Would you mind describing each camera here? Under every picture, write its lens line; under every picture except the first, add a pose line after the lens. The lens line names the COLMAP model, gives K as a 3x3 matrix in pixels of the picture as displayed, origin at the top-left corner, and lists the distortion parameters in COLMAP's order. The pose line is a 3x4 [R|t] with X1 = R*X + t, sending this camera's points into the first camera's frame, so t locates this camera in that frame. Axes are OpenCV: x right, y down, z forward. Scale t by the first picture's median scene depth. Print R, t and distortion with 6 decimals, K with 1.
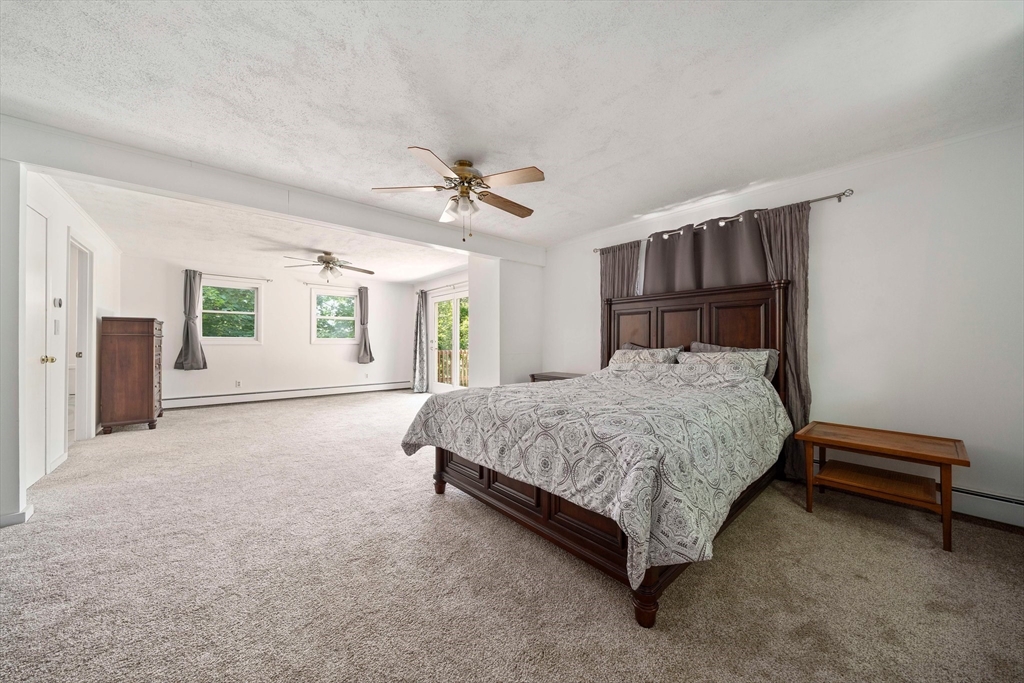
lens RADIAL K [[351.9, 0, 507.1], [0, 351.9, 340.1], [0, 0, 1]] dist [0.000880, -0.000137]
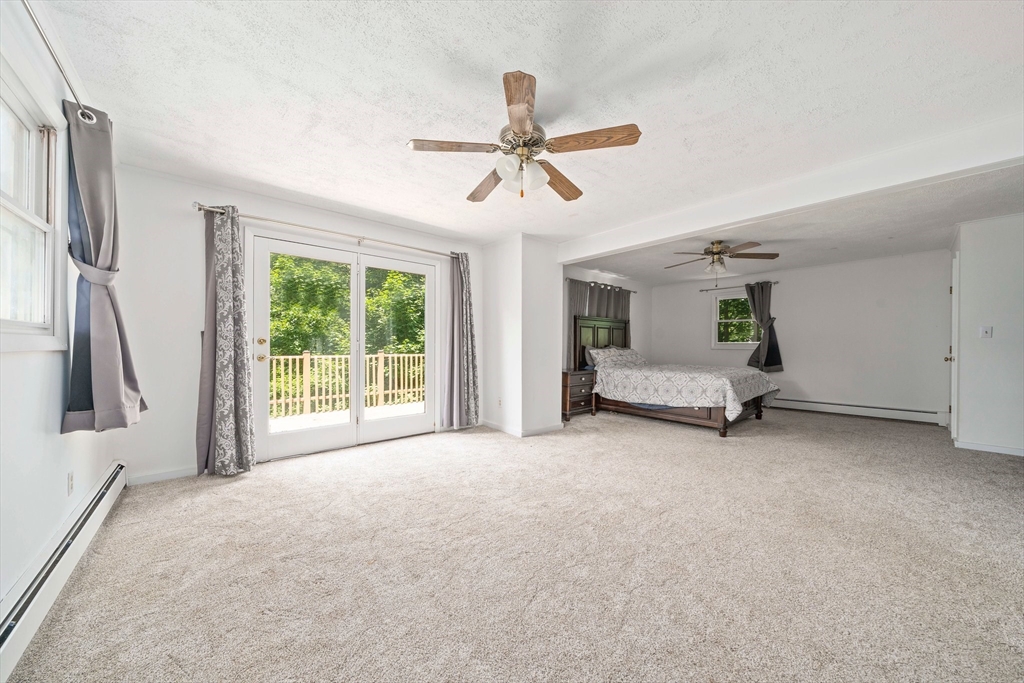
lens RADIAL K [[351.9, 0, 506.2], [0, 351.9, 345.6], [0, 0, 1]] dist [0.000880, -0.000137]
pose [[-0.008334, -0.003493, 0.999959, -1.197833], [-0.011079, 0.999933, 0.003400, 0.008240], [-0.999904, -0.011050, -0.008372, 1.333410]]
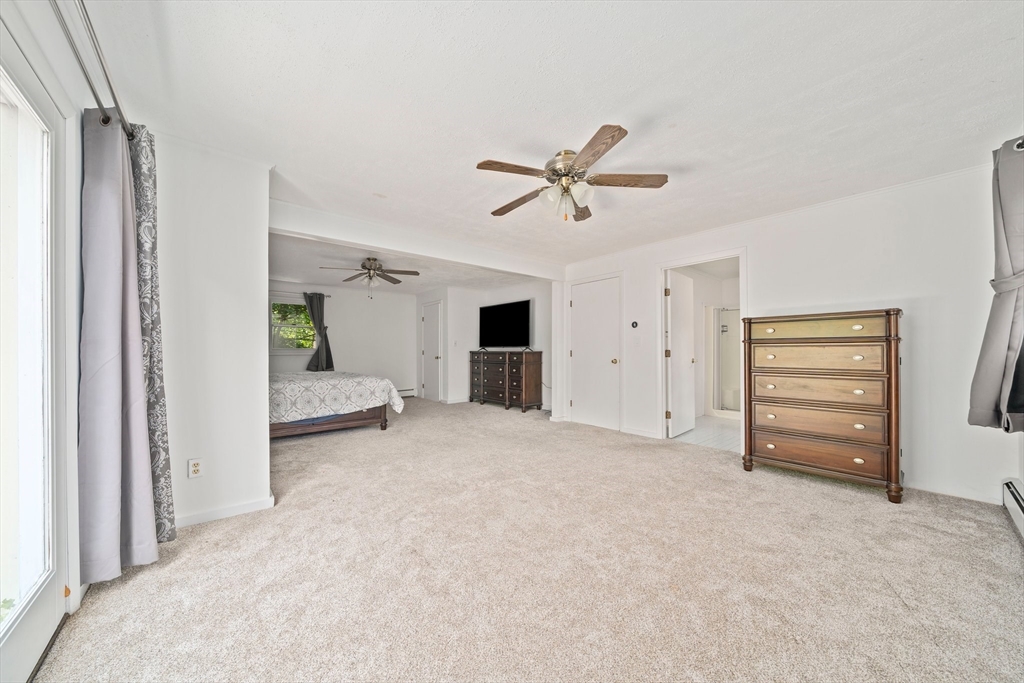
lens RADIAL K [[351.9, 0, 503.5], [0, 351.9, 349.1], [0, 0, 1]] dist [0.000880, -0.000137]
pose [[-0.999956, 0.001509, 0.009270, -0.562035], [0.001406, 0.999938, -0.011072, 0.011879], [-0.009286, -0.011059, -0.999896, 1.908091]]
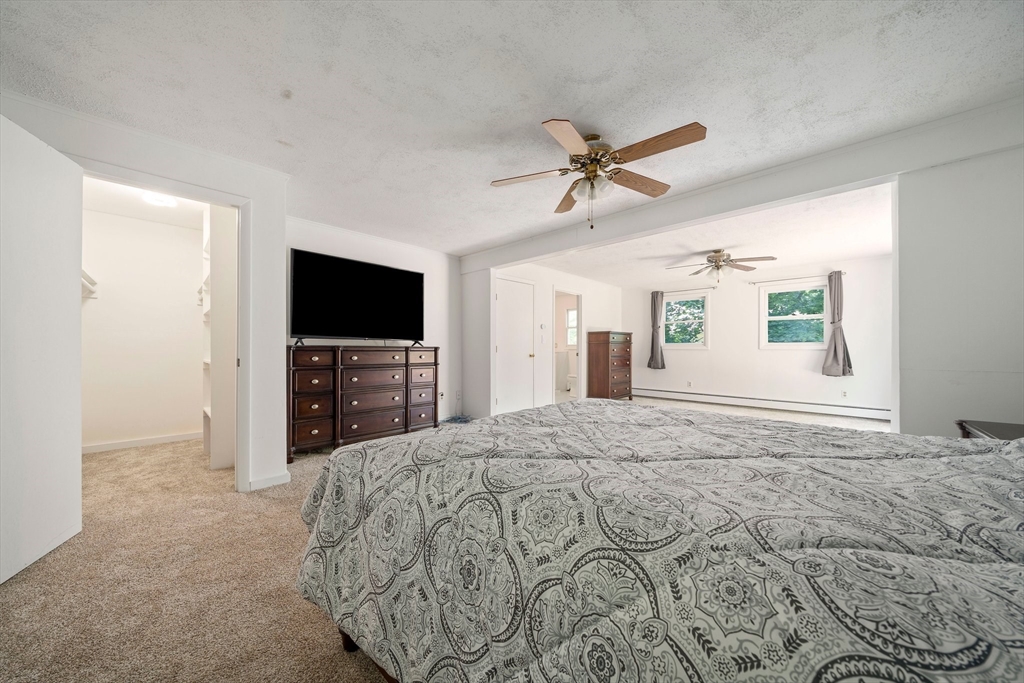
lens RADIAL K [[351.9, 0, 503.4], [0, 351.9, 346.2], [0, 0, 1]] dist [0.000880, -0.000137]
pose [[0.088276, -0.005503, -0.996081, 0.481740], [0.002516, 0.999983, -0.005302, 0.010632], [0.996093, -0.002038, 0.088288, 0.462782]]
